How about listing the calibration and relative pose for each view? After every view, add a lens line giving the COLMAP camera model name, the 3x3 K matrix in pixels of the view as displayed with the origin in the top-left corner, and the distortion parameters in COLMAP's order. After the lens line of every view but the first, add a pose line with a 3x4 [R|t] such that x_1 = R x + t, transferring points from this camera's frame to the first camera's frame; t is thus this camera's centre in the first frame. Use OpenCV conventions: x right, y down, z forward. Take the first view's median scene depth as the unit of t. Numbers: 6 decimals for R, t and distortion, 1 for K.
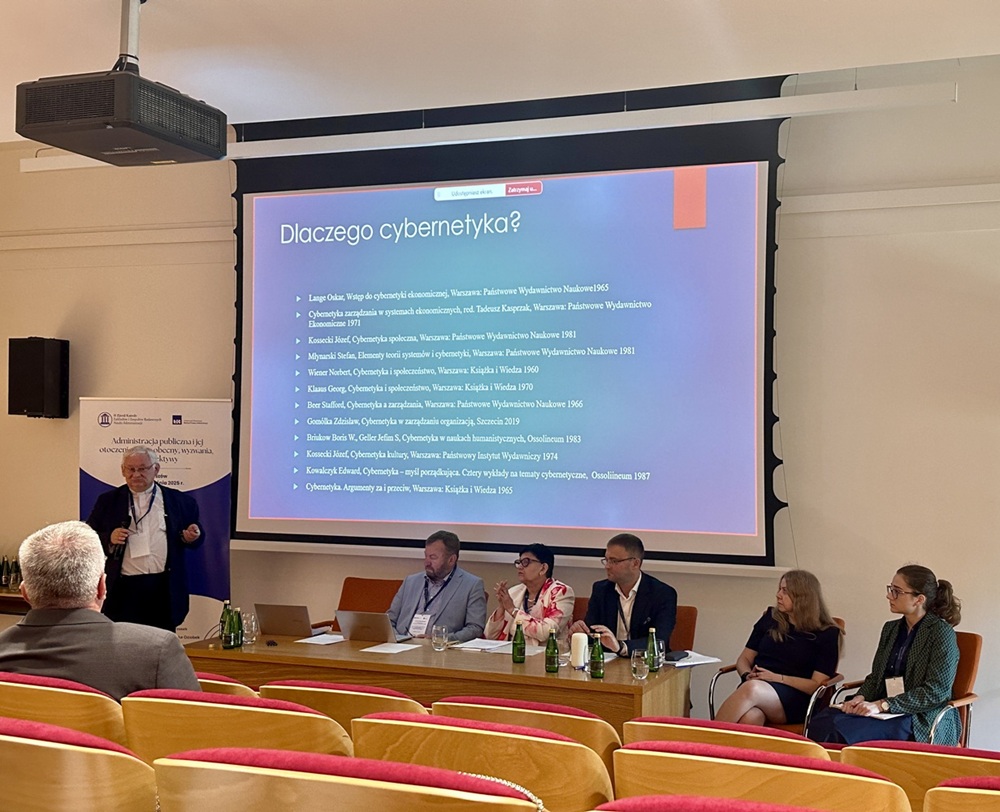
lens RADIAL K [[1367.2, 0, 511.2], [0, 1367.2, 405.4], [0, 0, 1]] dist [0.166238, -0.004468]
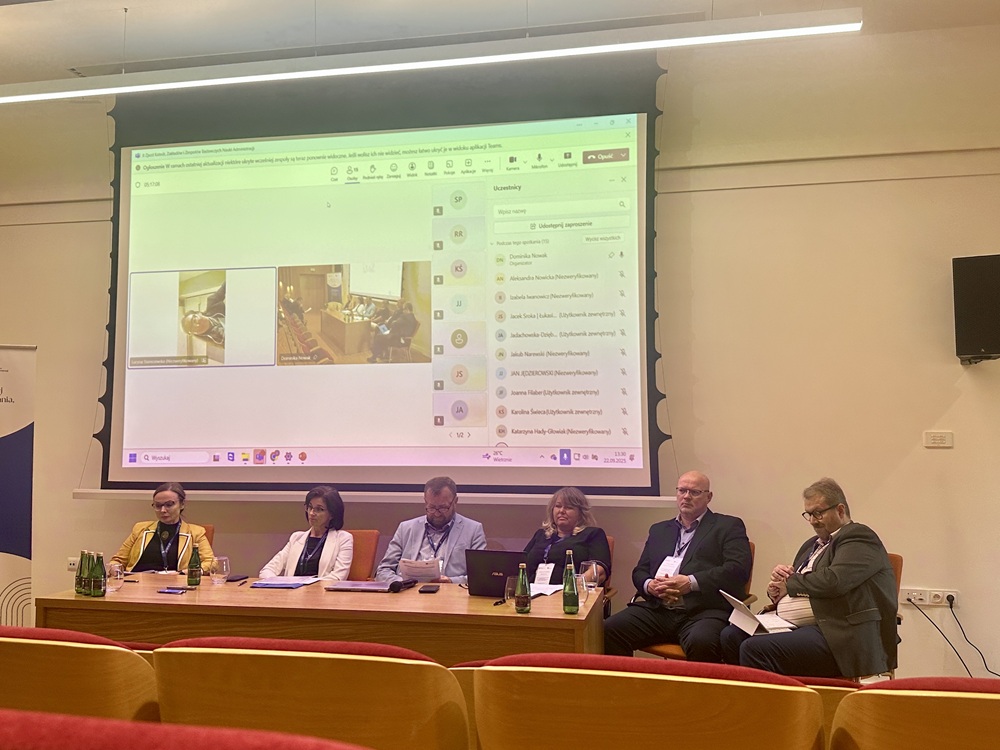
lens RADIAL K [[936.9, 0, 489.2], [0, 936.9, 376.4], [0, 0, 1]] dist [0.163102, -0.400815]
pose [[0.982970, 0.003969, 0.183724, -0.065988], [0.005020, 0.998814, -0.048435, 0.059793], [-0.183698, 0.048532, 0.981784, 0.319330]]
